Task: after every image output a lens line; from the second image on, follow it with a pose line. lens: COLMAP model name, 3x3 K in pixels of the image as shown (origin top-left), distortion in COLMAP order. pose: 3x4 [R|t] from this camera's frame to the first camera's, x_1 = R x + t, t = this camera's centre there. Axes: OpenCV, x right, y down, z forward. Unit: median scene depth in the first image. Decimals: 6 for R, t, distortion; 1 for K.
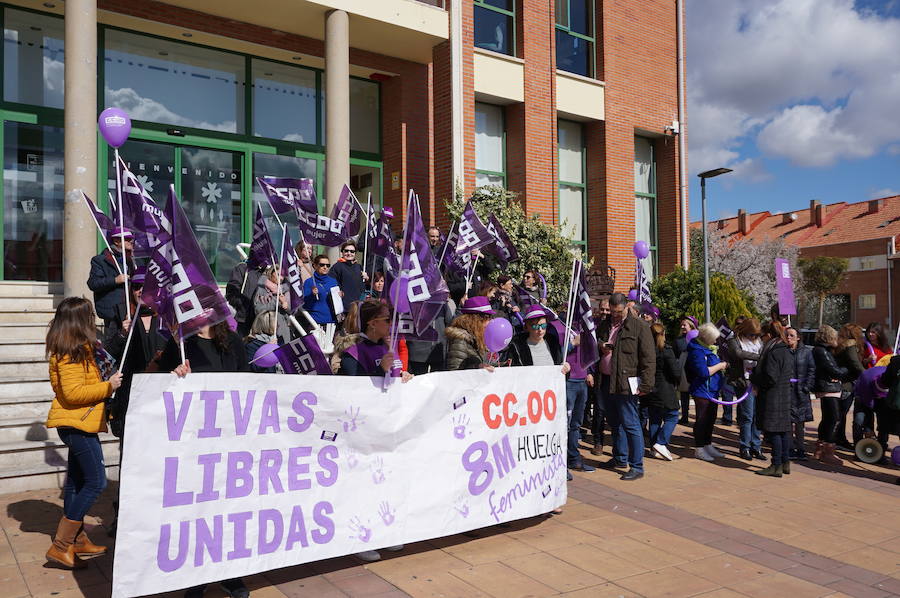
lens RADIAL K [[776.1, 0, 442.4], [0, 776.1, 289.6], [0, 0, 1]] dist [-0.026217, 0.043934]
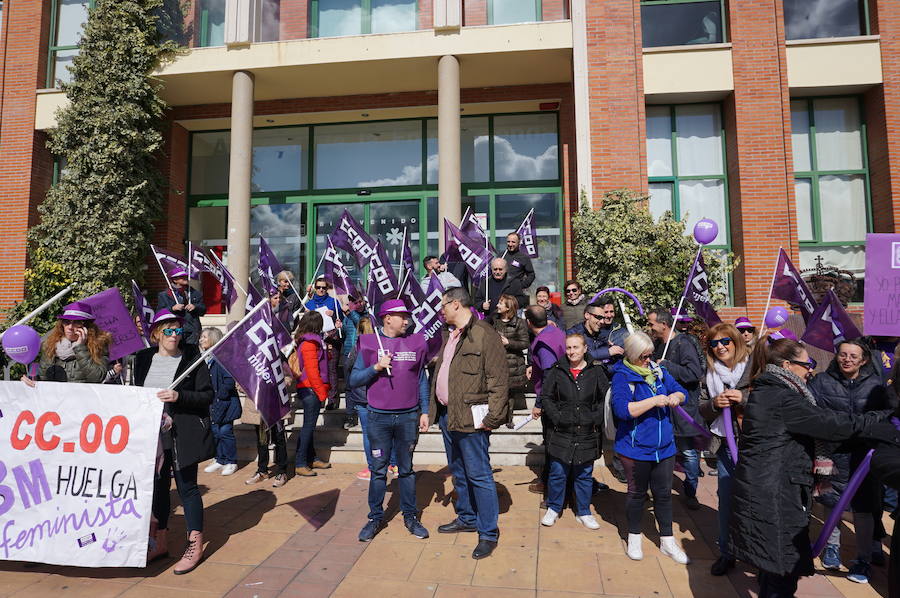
lens RADIAL K [[596.7, 0, 443.4], [0, 596.7, 296.0], [0, 0, 1]] dist [-0.035210, 0.025756]
pose [[0.718026, -0.059323, -0.693483, 0.356870], [0.026356, 0.997964, -0.058082, 0.021787], [0.695517, 0.023427, 0.718128, 0.336423]]
